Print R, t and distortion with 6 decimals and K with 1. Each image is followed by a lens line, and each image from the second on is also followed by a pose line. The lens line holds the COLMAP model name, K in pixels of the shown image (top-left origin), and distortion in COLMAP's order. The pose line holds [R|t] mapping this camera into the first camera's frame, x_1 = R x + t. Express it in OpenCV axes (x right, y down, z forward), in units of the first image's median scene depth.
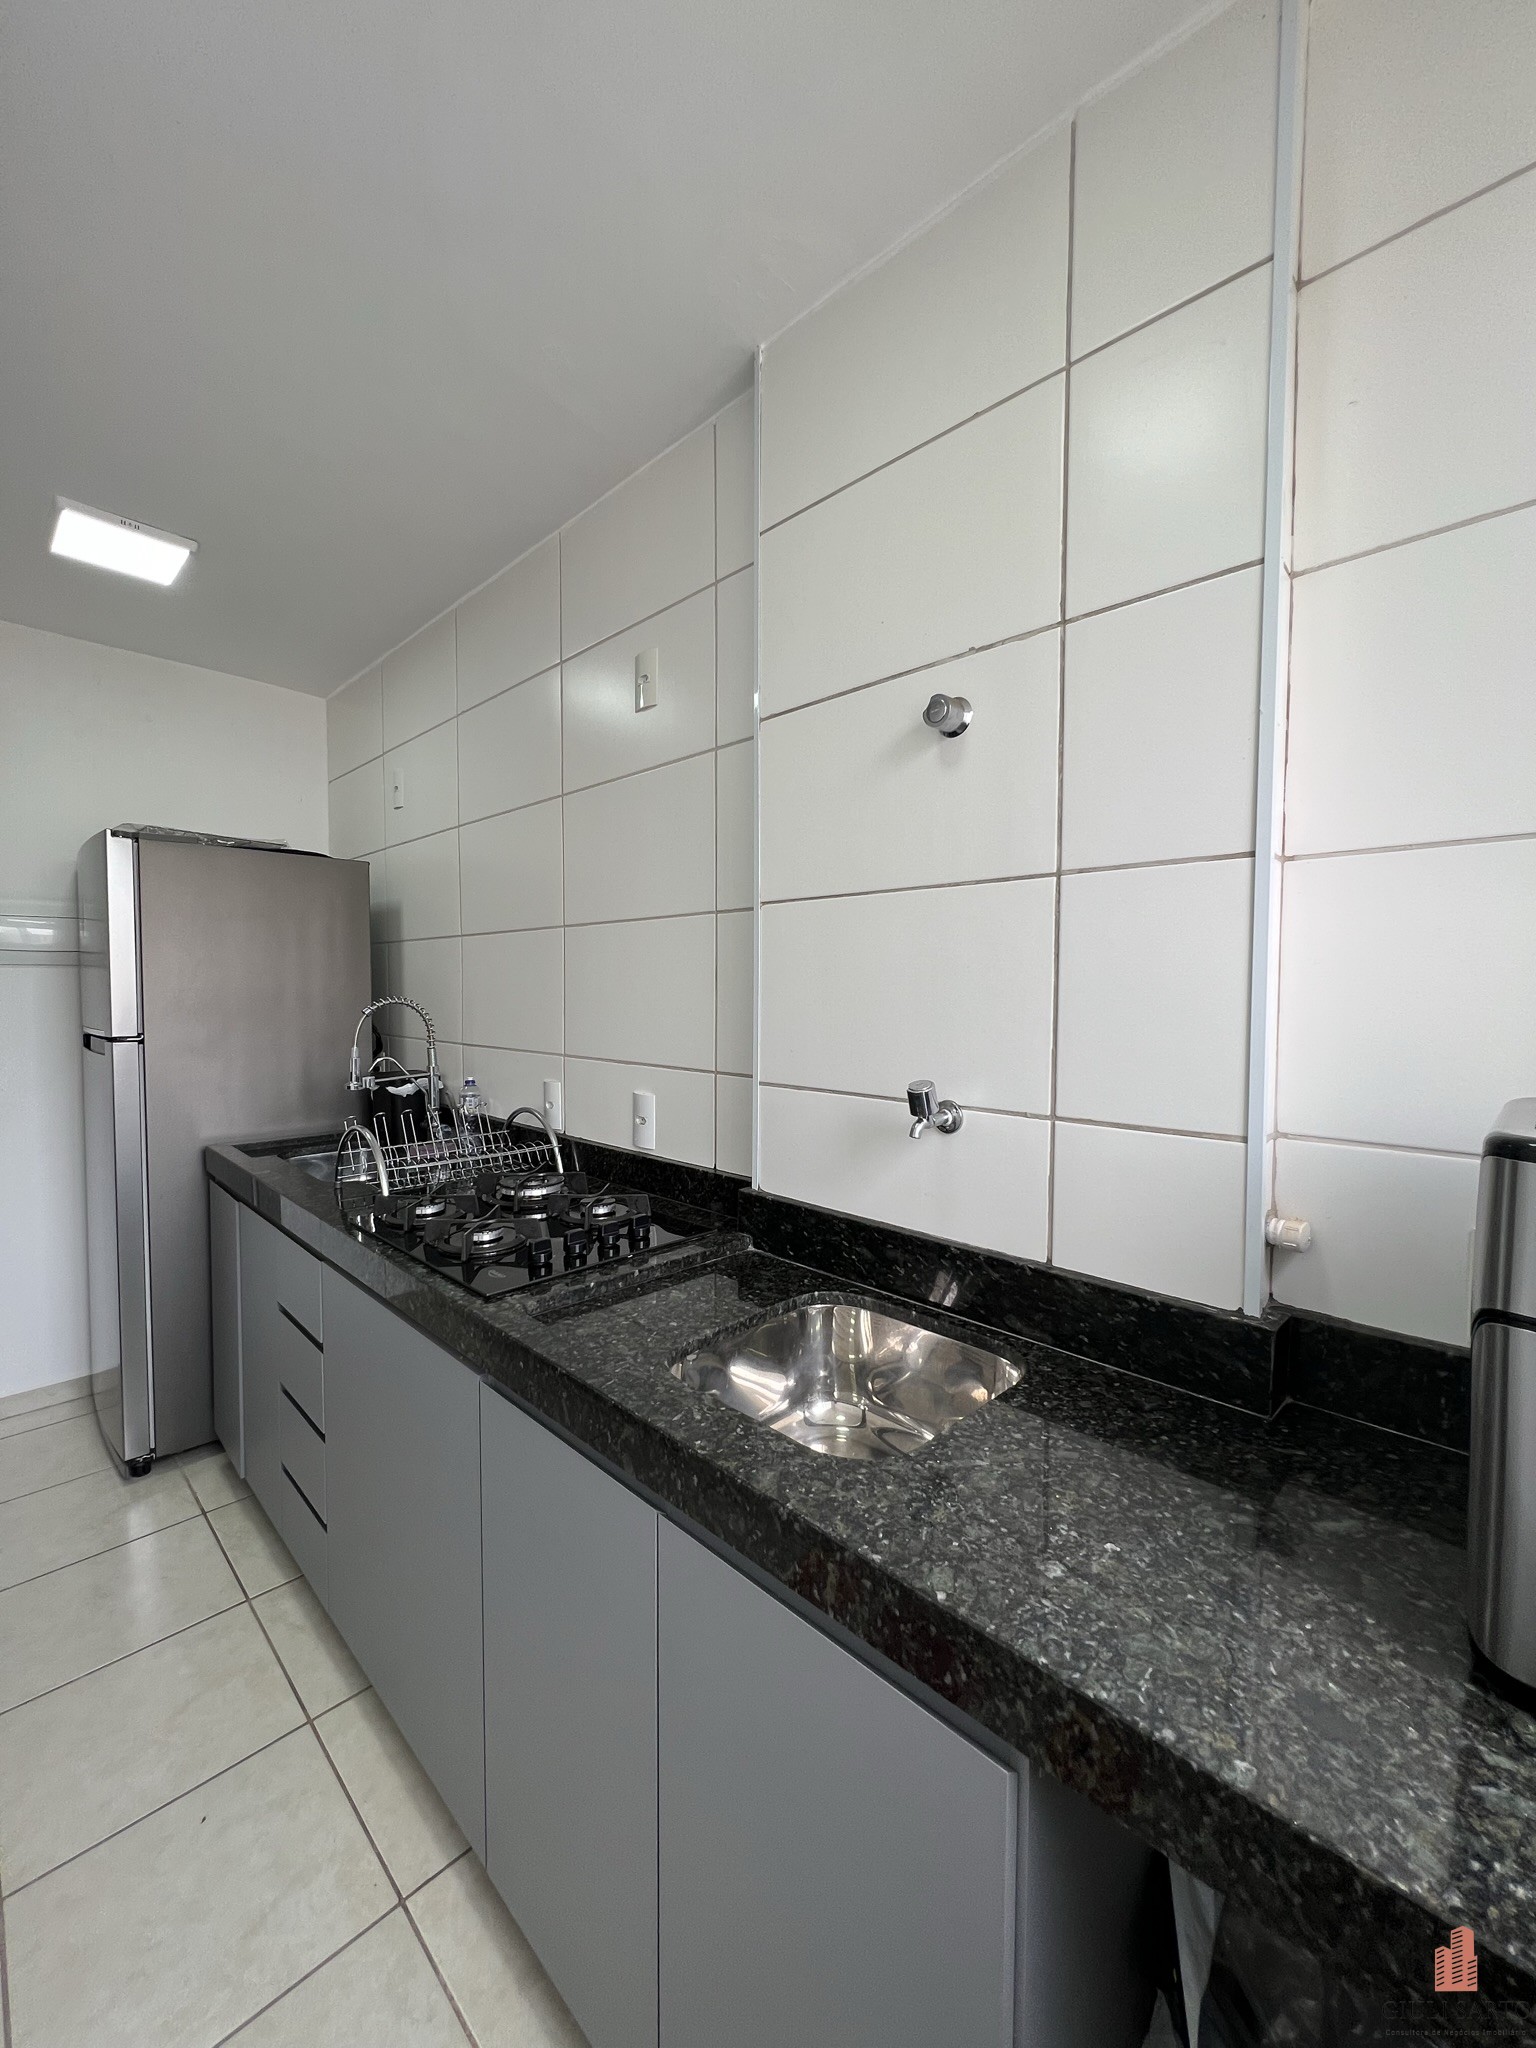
lens RADIAL K [[822.2, 0, 762.4], [0, 822.2, 1023.4], [0, 0, 1]] dist [-0.003592, 0.000948]
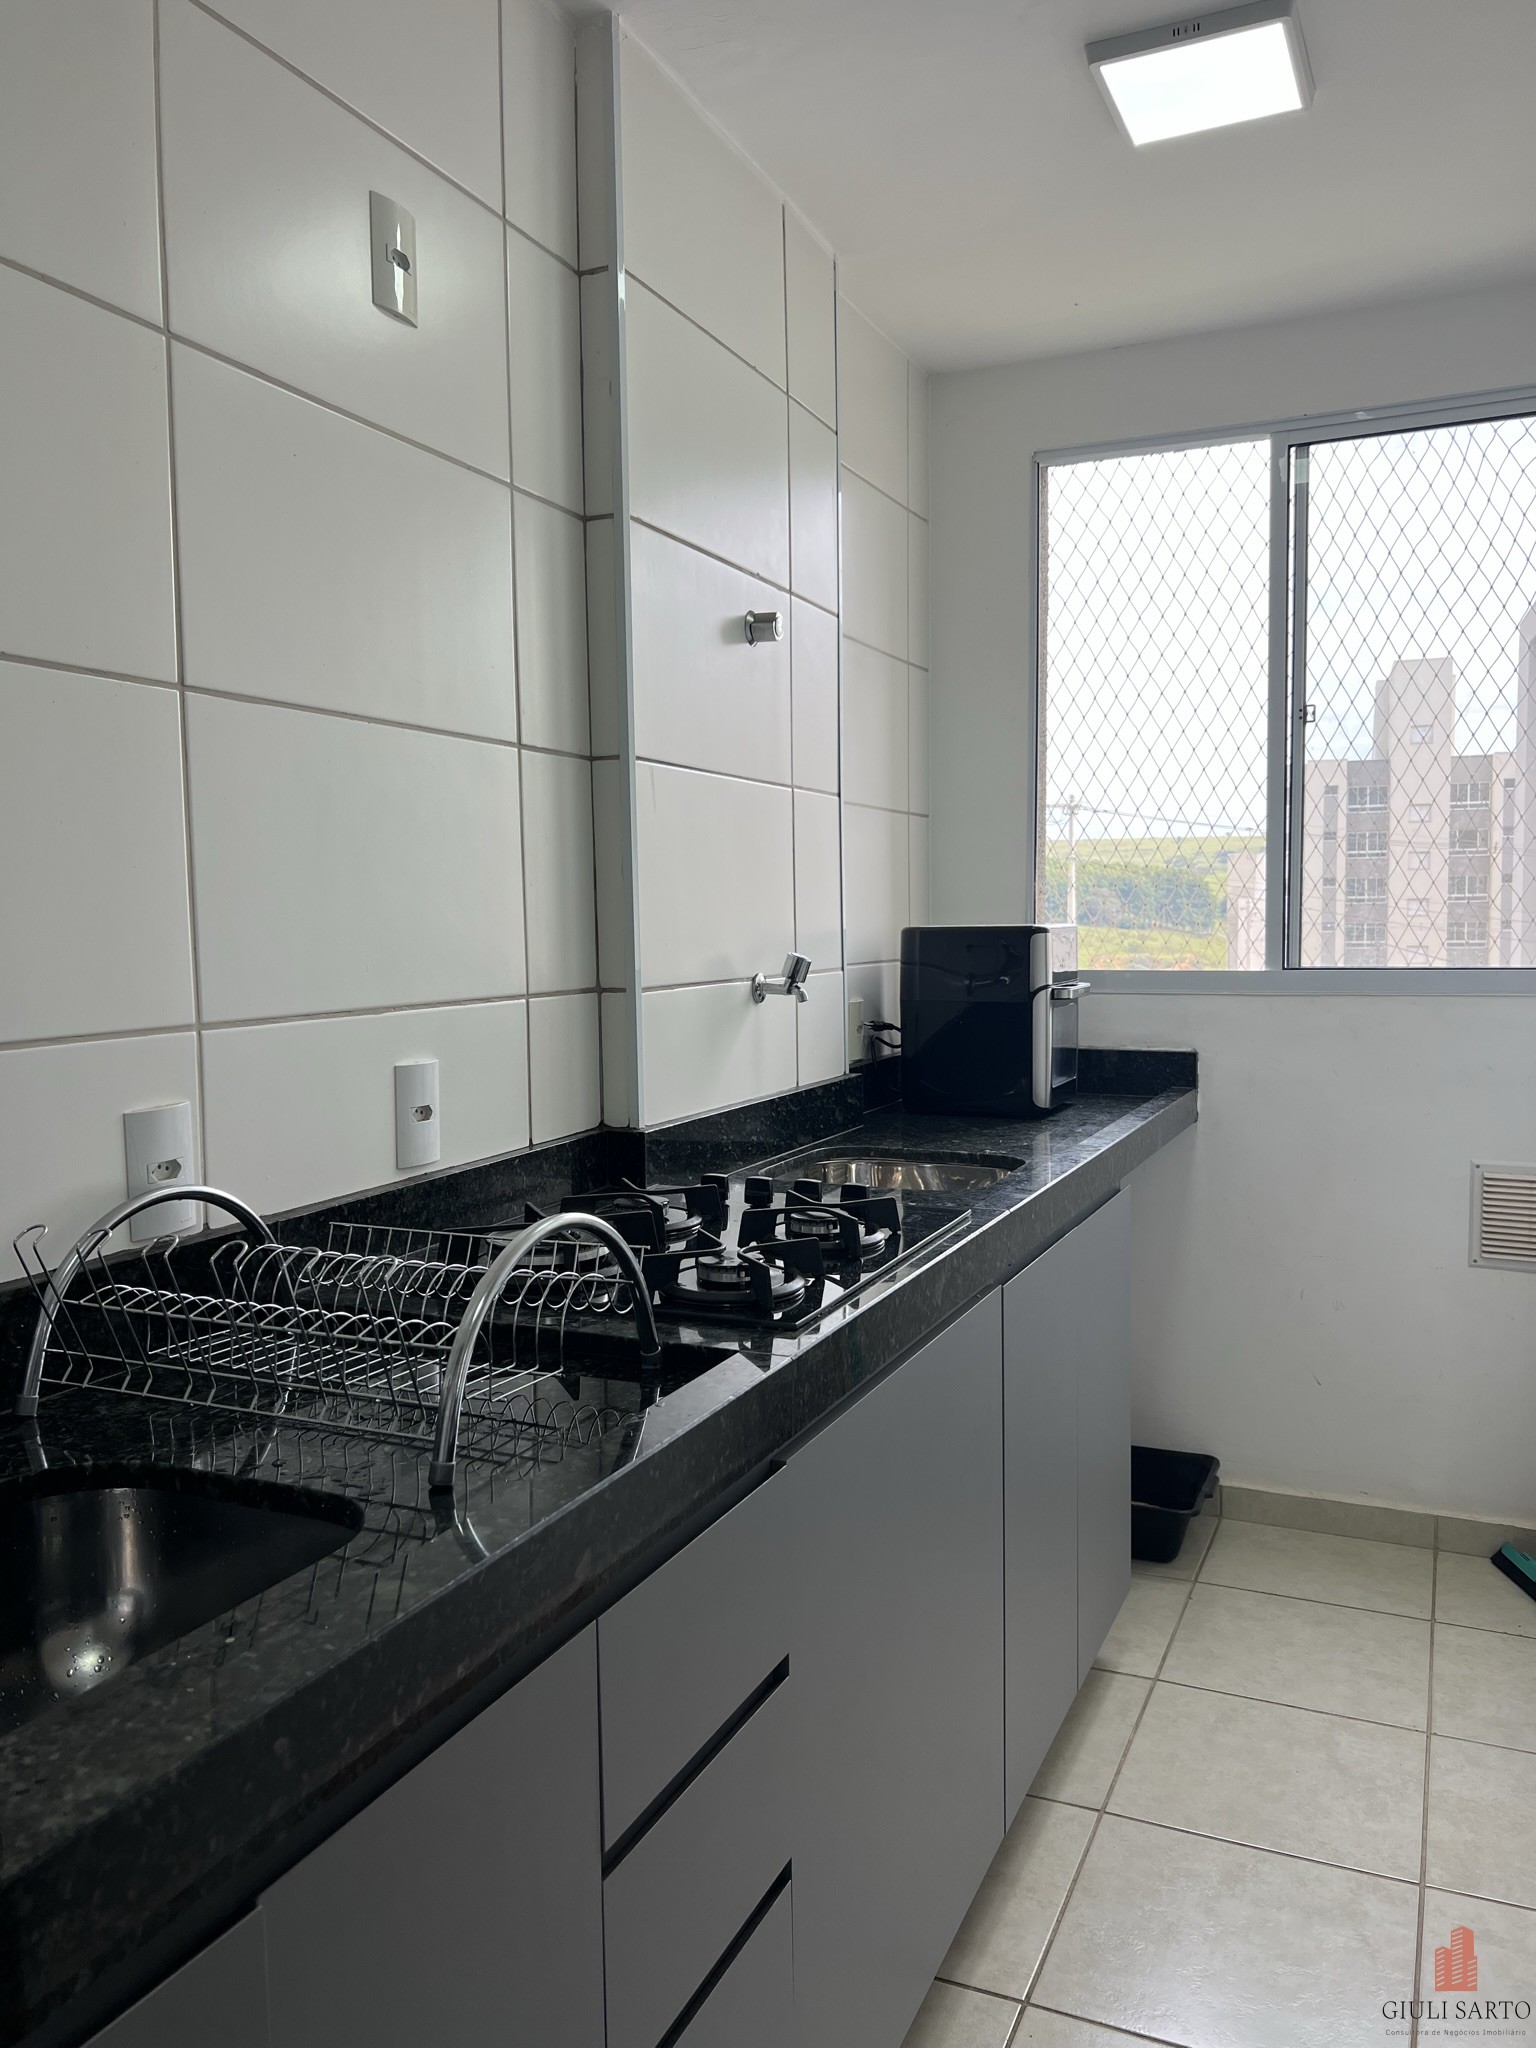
lens RADIAL K [[1539.4, 0, 788.4], [0, 1539.4, 1028.7], [0, 0, 1]] dist [0.066383, -0.078895]
pose [[-0.366275, -0.066389, 0.928135, -1.031432], [0.052447, 0.994393, 0.091826, -0.012496], [-0.929027, 0.082312, -0.360739, 1.022031]]
